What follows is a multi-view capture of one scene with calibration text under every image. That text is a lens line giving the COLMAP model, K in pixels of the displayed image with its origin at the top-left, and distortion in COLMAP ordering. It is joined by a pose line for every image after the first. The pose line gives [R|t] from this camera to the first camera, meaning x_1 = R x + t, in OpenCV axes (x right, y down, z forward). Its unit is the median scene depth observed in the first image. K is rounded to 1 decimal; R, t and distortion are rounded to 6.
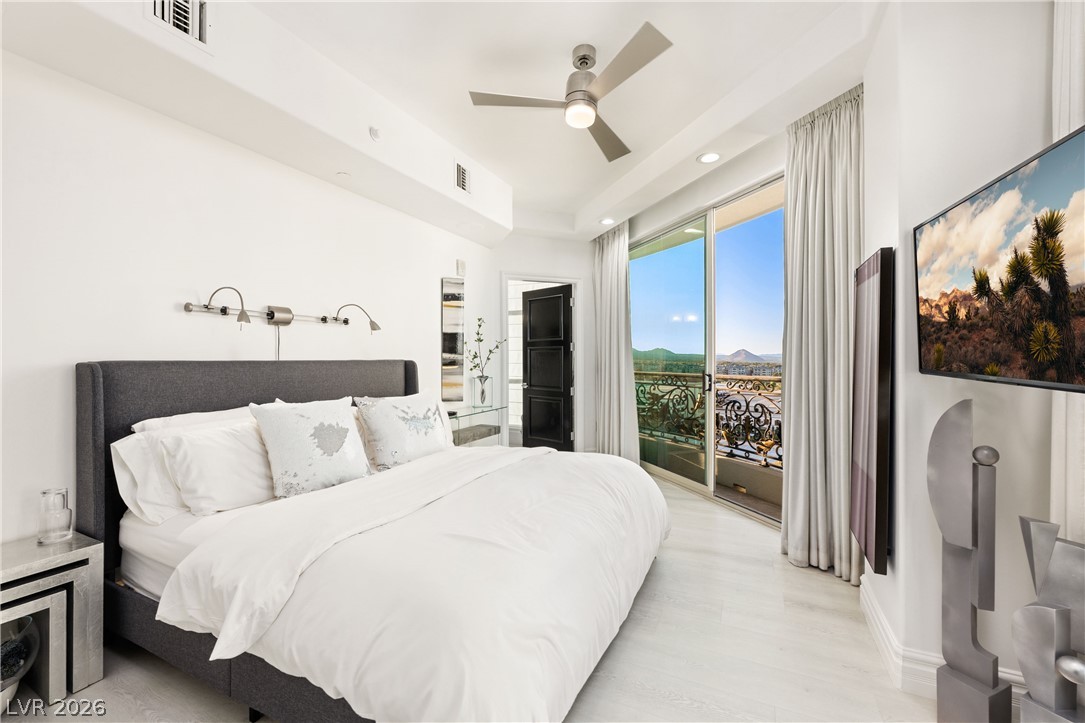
lens RADIAL K [[480.0, 0, 542.5], [0, 480.0, 361.5], [0, 0, 1]] dist [0.000134, 0.000028]
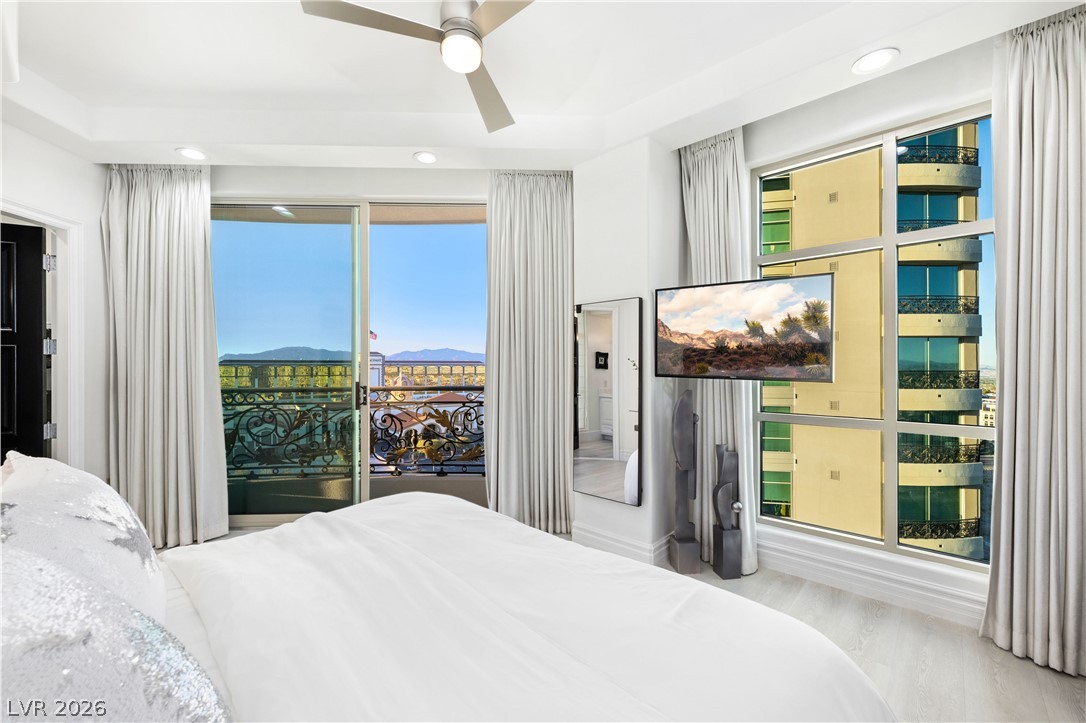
lens RADIAL K [[435.4, 0, 542.9], [0, 435.4, 369.8], [0, 0, 1]] dist [0.000019, -0.000044]
pose [[0.324326, 0.000858, 0.945945, -0.773220], [-0.001865, 0.999998, -0.000267, -0.008057], [-0.945943, -0.001678, 0.324327, 1.077425]]
